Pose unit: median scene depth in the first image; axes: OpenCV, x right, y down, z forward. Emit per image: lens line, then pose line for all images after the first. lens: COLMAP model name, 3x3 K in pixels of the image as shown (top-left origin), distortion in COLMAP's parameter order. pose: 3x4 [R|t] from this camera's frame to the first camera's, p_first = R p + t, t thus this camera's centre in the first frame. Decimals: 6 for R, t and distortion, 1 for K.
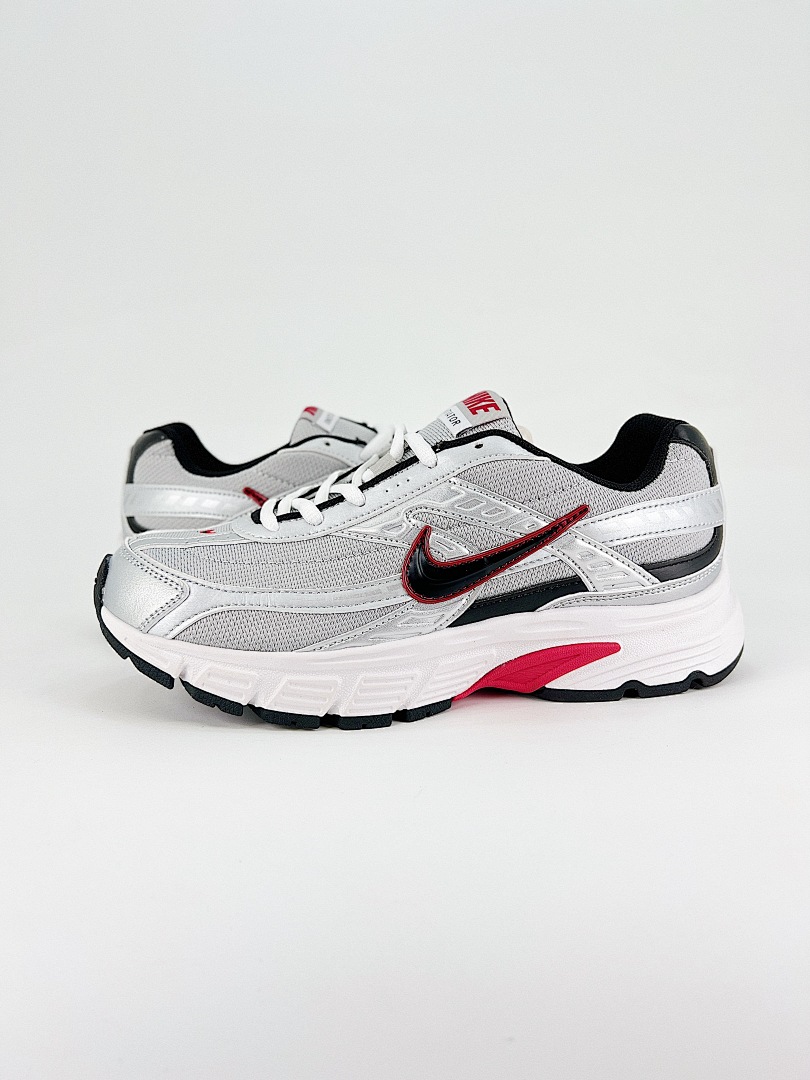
lens RADIAL K [[818.4, 0, 413.7], [0, 818.4, 533.1], [0, 0, 1]] dist [0.071166, 0.001747]
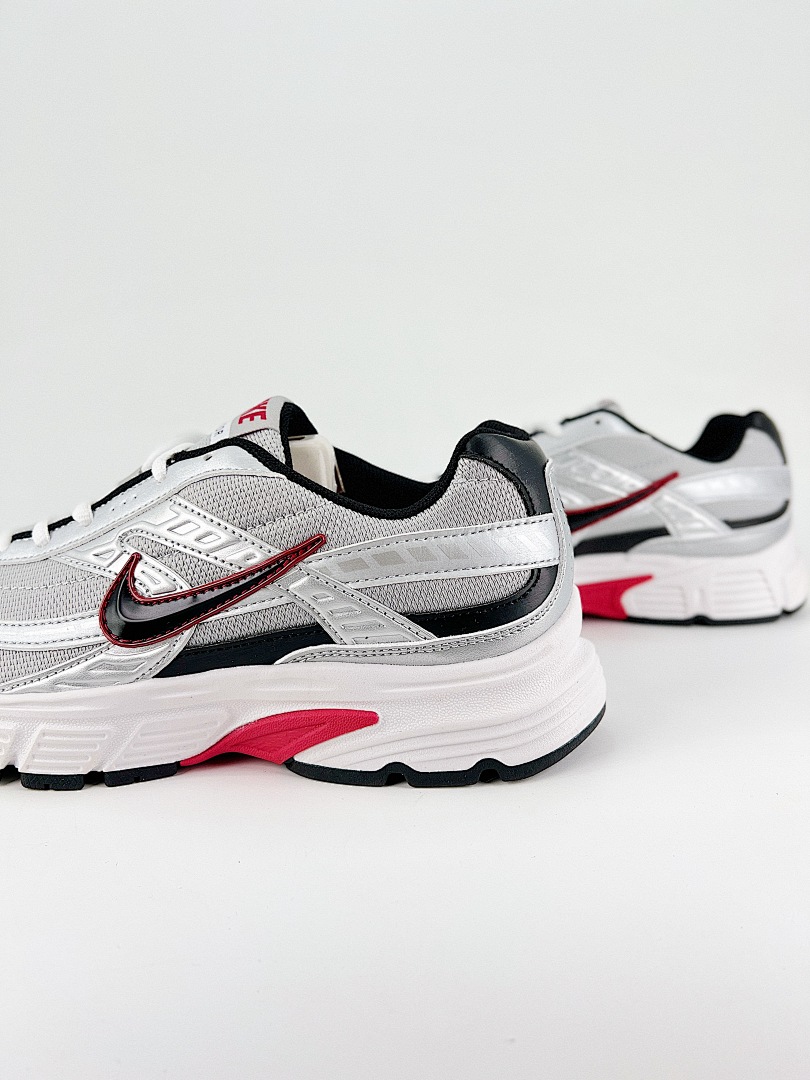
lens RADIAL K [[818.4, 0, 408.9], [0, 818.4, 541.1], [0, 0, 1]] dist [0.071166, 0.001747]
pose [[0.967147, 0.033097, -0.252053, 0.481790], [-0.043584, 0.998396, -0.036138, -0.002469], [0.250452, 0.045936, 0.967039, 0.251106]]
